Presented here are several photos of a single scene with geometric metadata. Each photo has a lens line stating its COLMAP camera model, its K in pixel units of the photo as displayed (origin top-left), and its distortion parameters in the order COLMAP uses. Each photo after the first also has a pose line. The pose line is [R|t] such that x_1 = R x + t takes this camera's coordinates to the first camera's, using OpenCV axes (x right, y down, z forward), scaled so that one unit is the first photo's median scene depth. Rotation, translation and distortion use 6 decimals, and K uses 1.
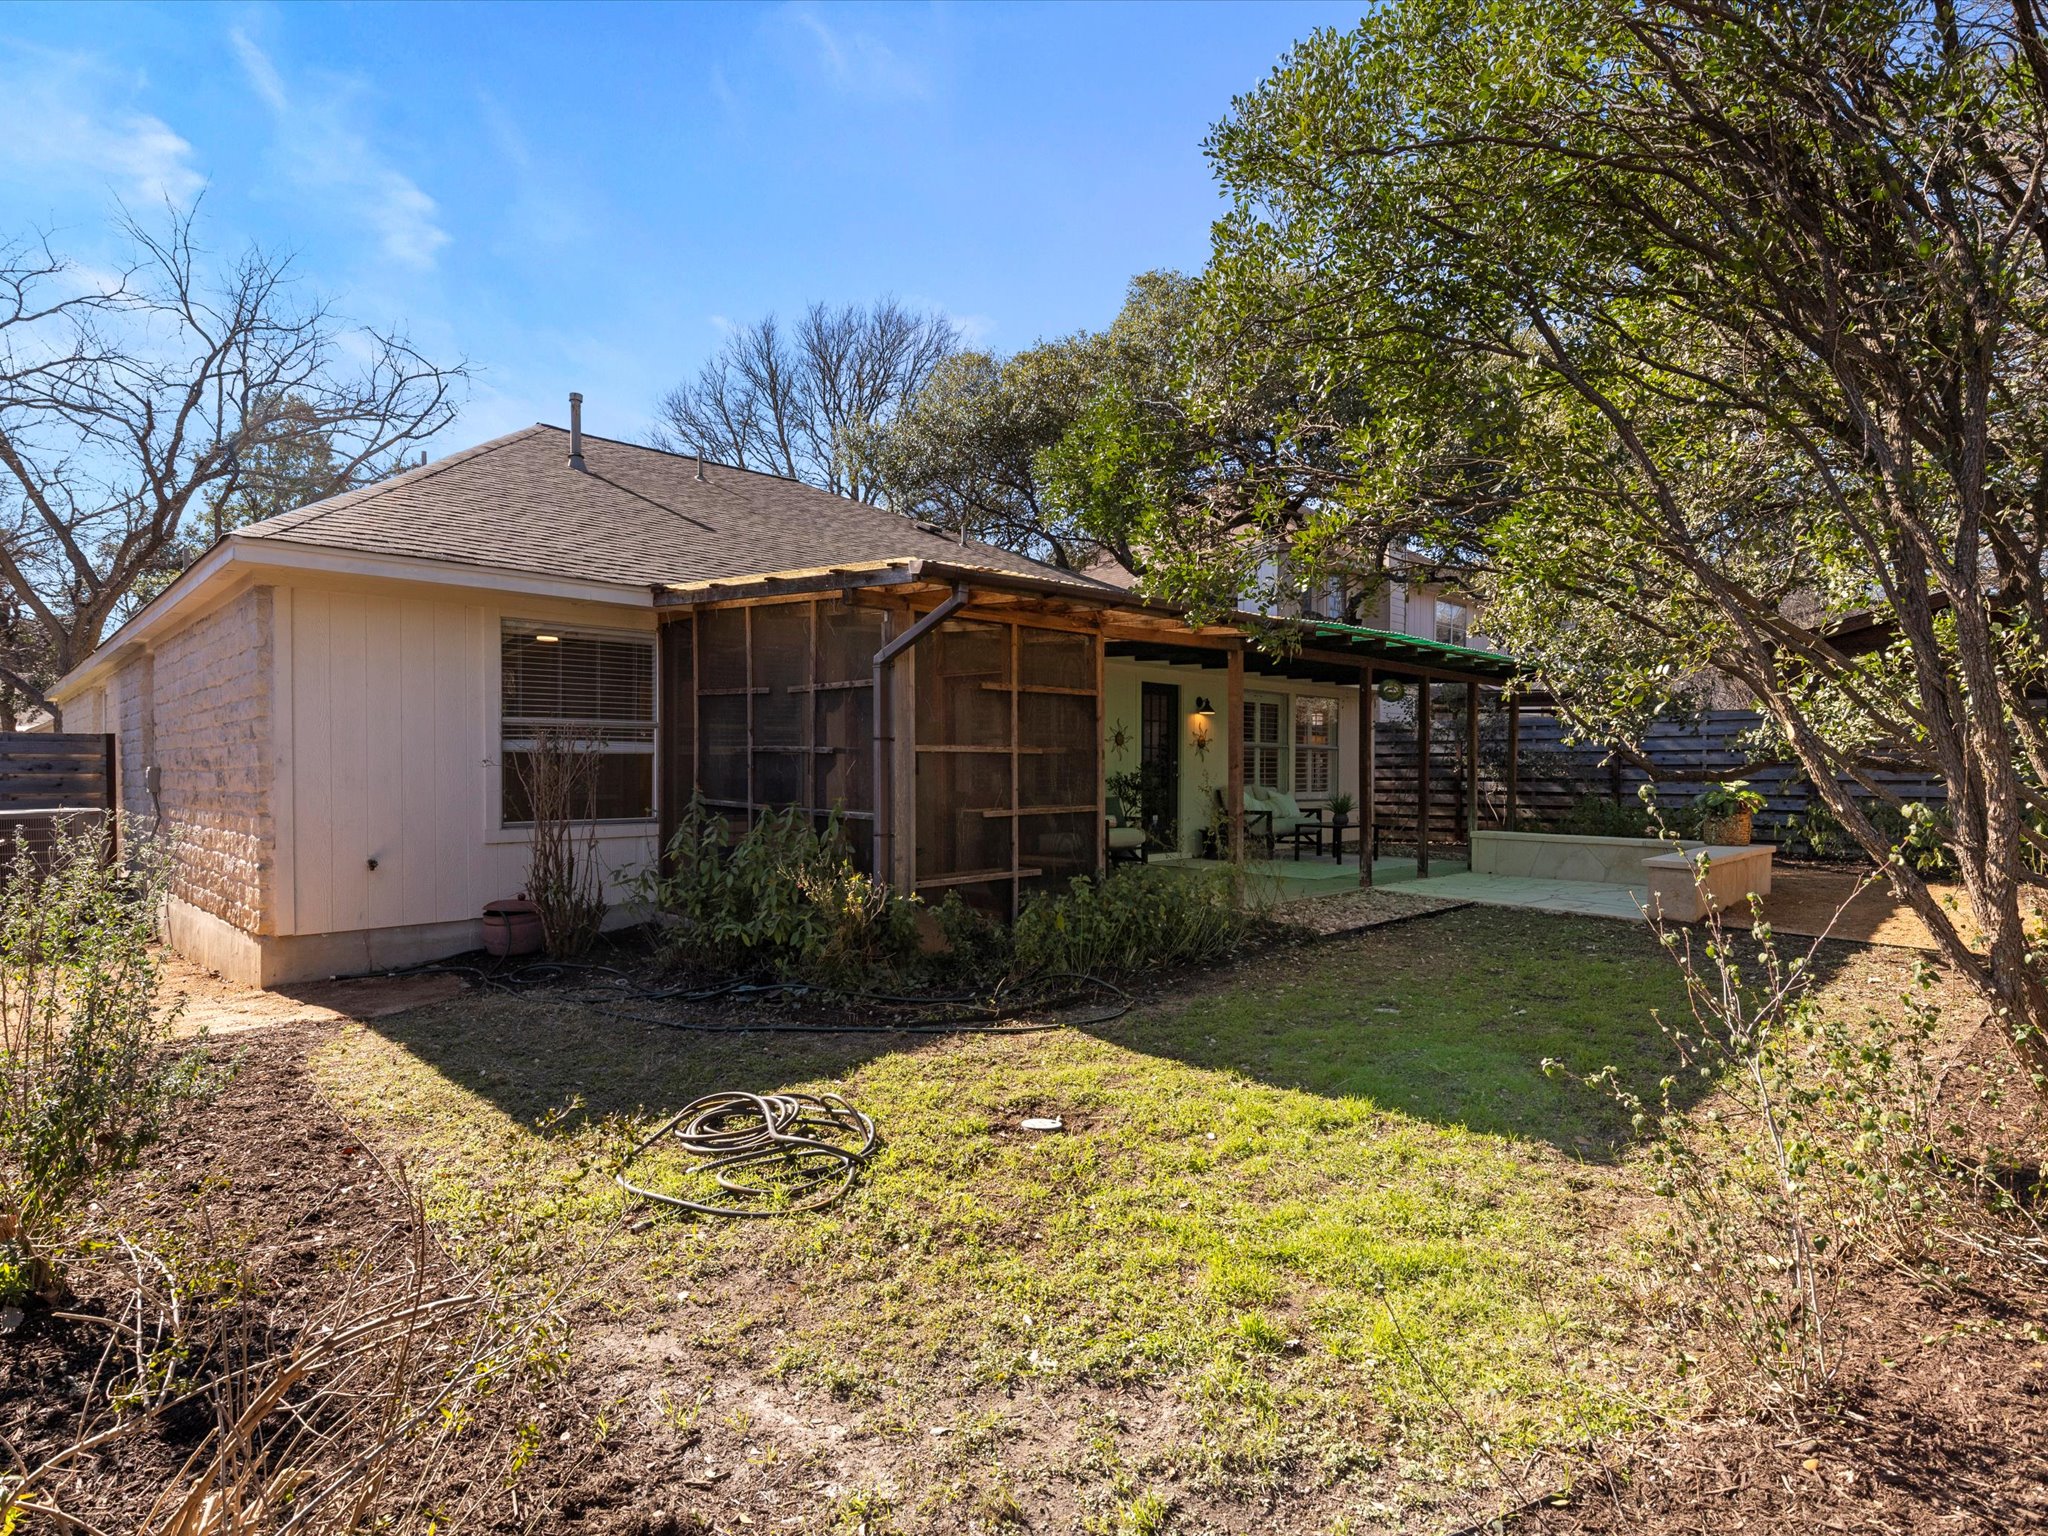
lens RADIAL K [[1052.6, 0, 1021.1], [0, 1052.6, 765.9], [0, 0, 1]] dist [0.000797, 0.001988]
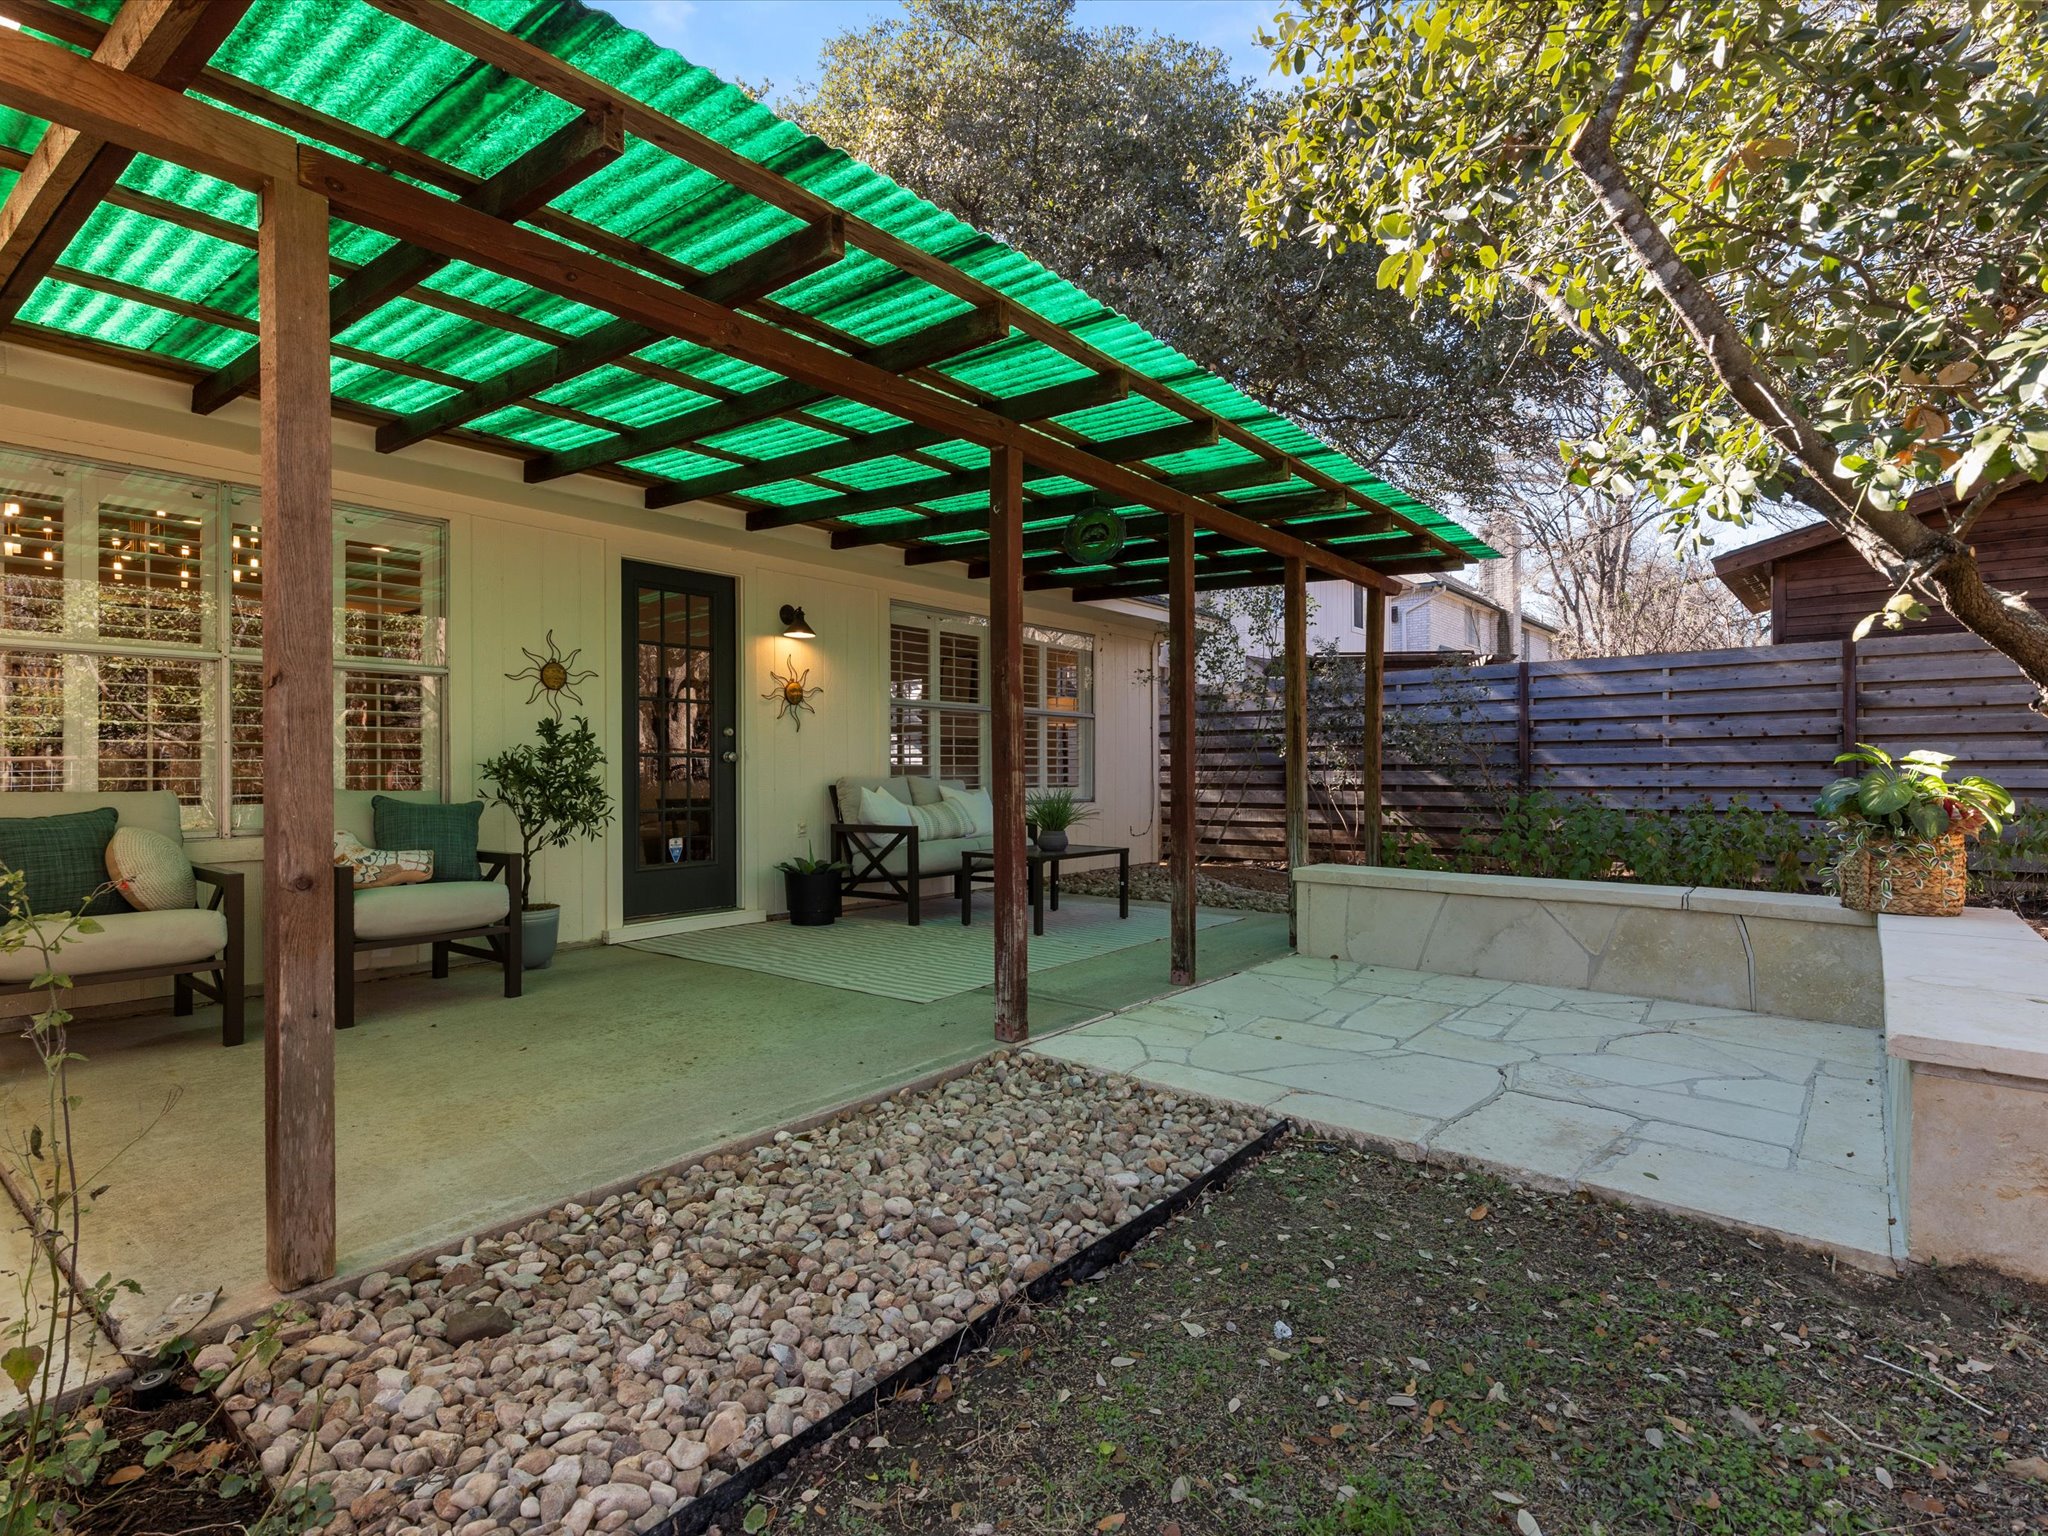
lens RADIAL K [[1052.6, 0, 1027.1], [0, 1052.6, 766.1], [0, 0, 1]] dist [0.000797, 0.001988]
pose [[0.991019, -0.006719, 0.133555, 0.218124], [0.006690, 0.999977, 0.000665, 0.013358], [-0.133556, 0.000234, 0.991041, 0.485997]]
